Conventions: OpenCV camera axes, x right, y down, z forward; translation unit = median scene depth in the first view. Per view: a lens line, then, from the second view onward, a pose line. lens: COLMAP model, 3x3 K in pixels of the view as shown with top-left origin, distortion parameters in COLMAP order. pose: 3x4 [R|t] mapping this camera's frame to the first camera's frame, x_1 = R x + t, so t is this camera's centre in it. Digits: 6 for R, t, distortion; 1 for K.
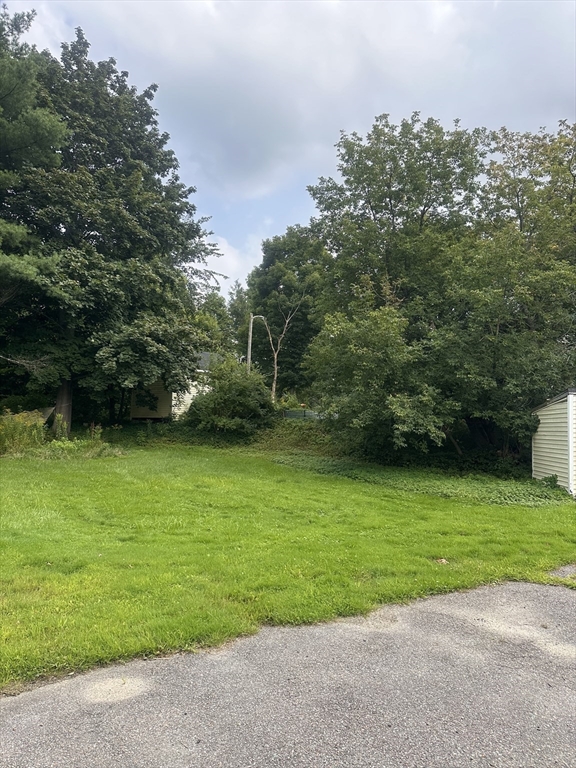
lens RADIAL K [[546.7, 0, 288.0], [0, 546.7, 384.0], [0, 0, 1]] dist [0.165830, -0.161429]
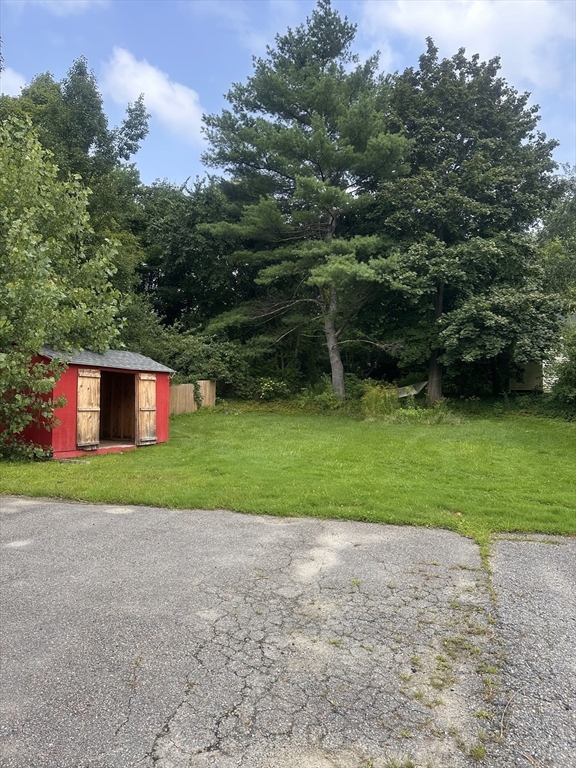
lens RADIAL K [[546.7, 0, 288.0], [0, 546.7, 384.0], [0, 0, 1]] dist [0.165830, -0.161429]
pose [[0.685187, -0.025454, -0.727923, 0.250664], [0.059630, 0.997995, 0.021231, 0.006404], [0.725923, -0.057953, 0.685331, 0.009328]]
